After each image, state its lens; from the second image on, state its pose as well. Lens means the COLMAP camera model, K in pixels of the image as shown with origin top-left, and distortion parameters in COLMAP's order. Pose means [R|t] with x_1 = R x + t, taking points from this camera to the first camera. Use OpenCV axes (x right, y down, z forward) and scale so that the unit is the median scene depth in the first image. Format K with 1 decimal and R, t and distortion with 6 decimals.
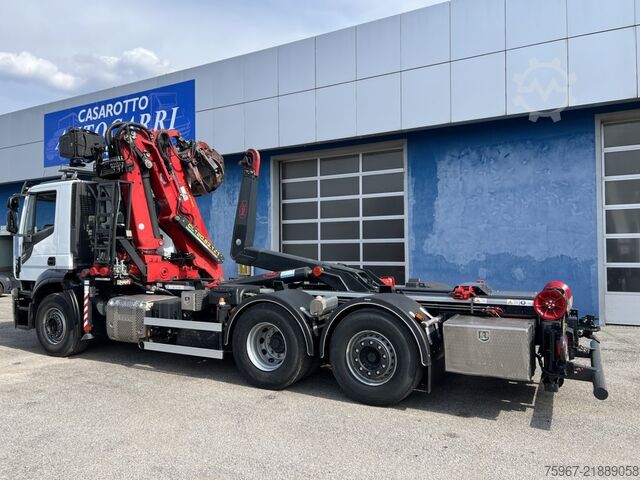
lens RADIAL K [[480.1, 0, 315.1], [0, 480.1, 240.3], [0, 0, 1]] dist [0.056545, -0.056592]
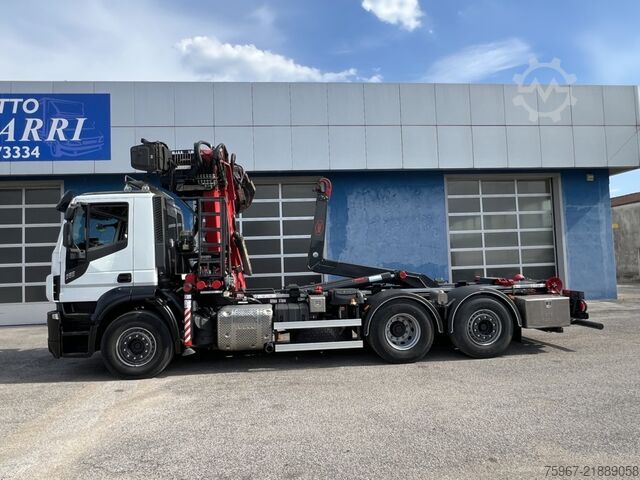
lens RADIAL K [[419.7, 0, 317.8], [0, 419.7, 245.2], [0, 0, 1]] dist [-0.006164, 0.007384]
pose [[0.827067, 0.002645, 0.562098, -0.554965], [0.015148, 0.999521, -0.026991, 0.006197], [-0.561900, 0.030838, 0.826630, 0.100455]]
